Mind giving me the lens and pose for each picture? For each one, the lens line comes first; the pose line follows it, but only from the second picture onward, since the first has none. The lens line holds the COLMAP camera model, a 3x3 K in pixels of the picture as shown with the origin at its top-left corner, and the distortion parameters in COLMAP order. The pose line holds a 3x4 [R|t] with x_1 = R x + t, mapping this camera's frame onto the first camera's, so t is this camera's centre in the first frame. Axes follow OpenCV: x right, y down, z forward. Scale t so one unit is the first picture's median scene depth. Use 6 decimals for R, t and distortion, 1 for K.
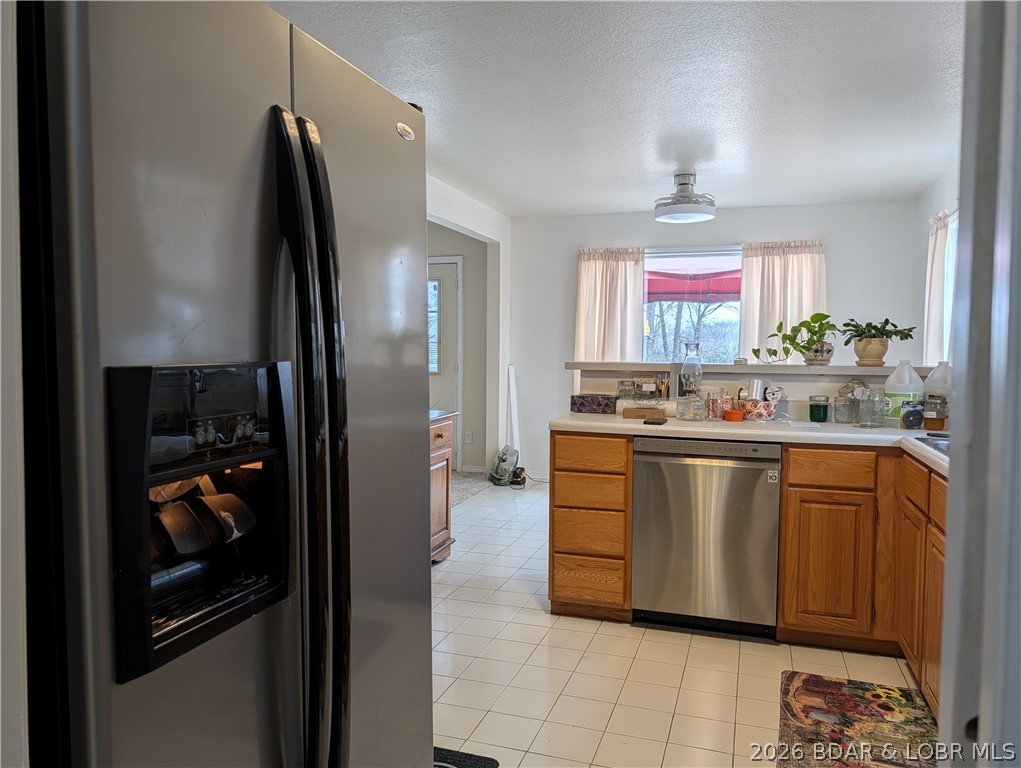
lens RADIAL K [[736.0, 0, 511.6], [0, 736.0, 379.7], [0, 0, 1]] dist [0.024324, -0.031551]
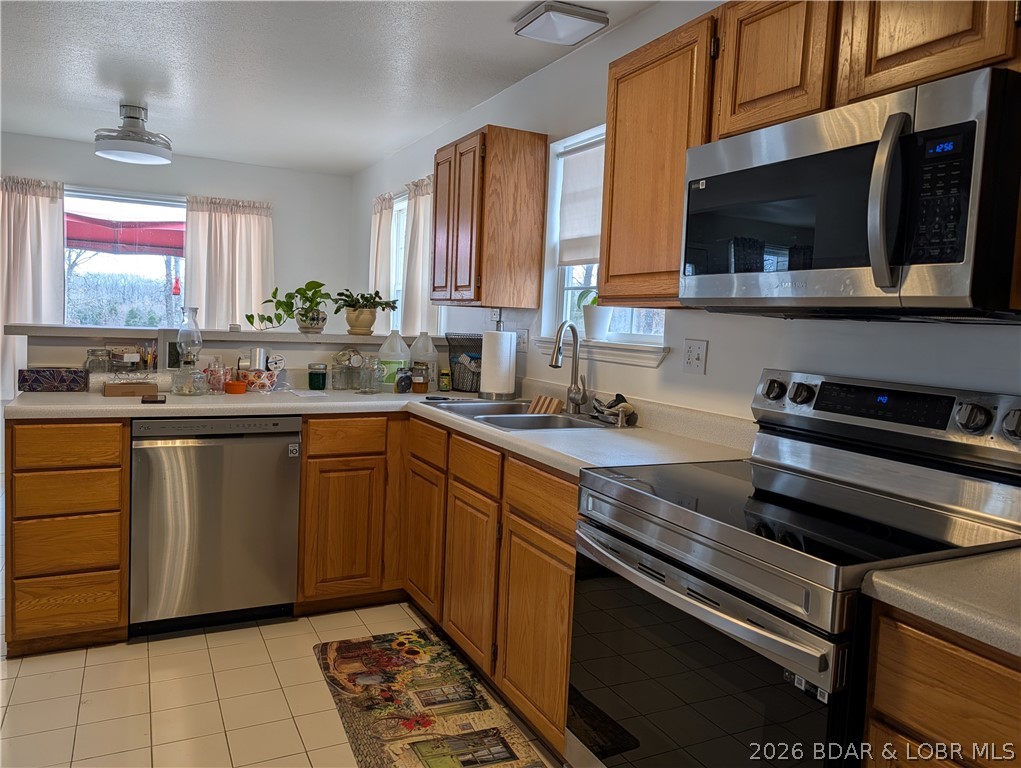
lens RADIAL K [[736.0, 0, 505.3], [0, 736.0, 367.4], [0, 0, 1]] dist [0.024324, -0.031551]
pose [[0.706281, -0.025982, 0.707455, -0.118968], [-0.003310, 0.999194, 0.040002, -0.015120], [-0.707924, -0.030594, 0.705626, 0.114159]]
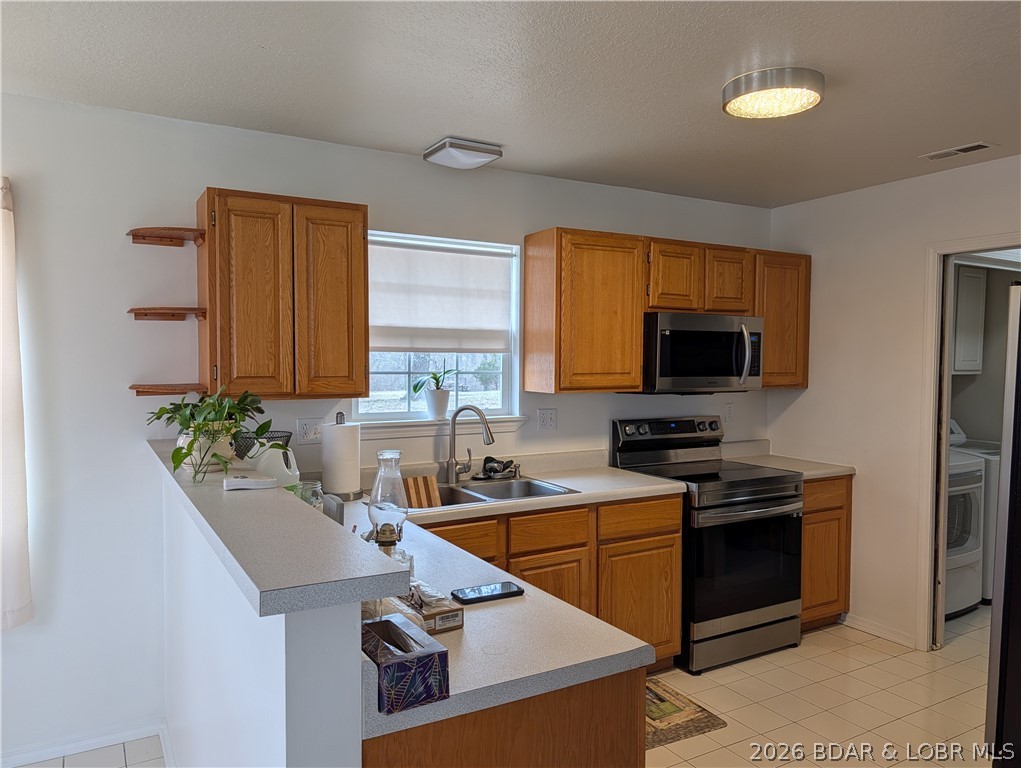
lens RADIAL K [[736.0, 0, 491.1], [0, 736.0, 389.9], [0, 0, 1]] dist [0.024324, -0.031551]
pose [[-0.742628, -0.043634, 0.668281, -0.165746], [0.018810, 0.996123, 0.085942, -0.144717], [-0.669440, 0.076394, -0.738928, 1.405787]]
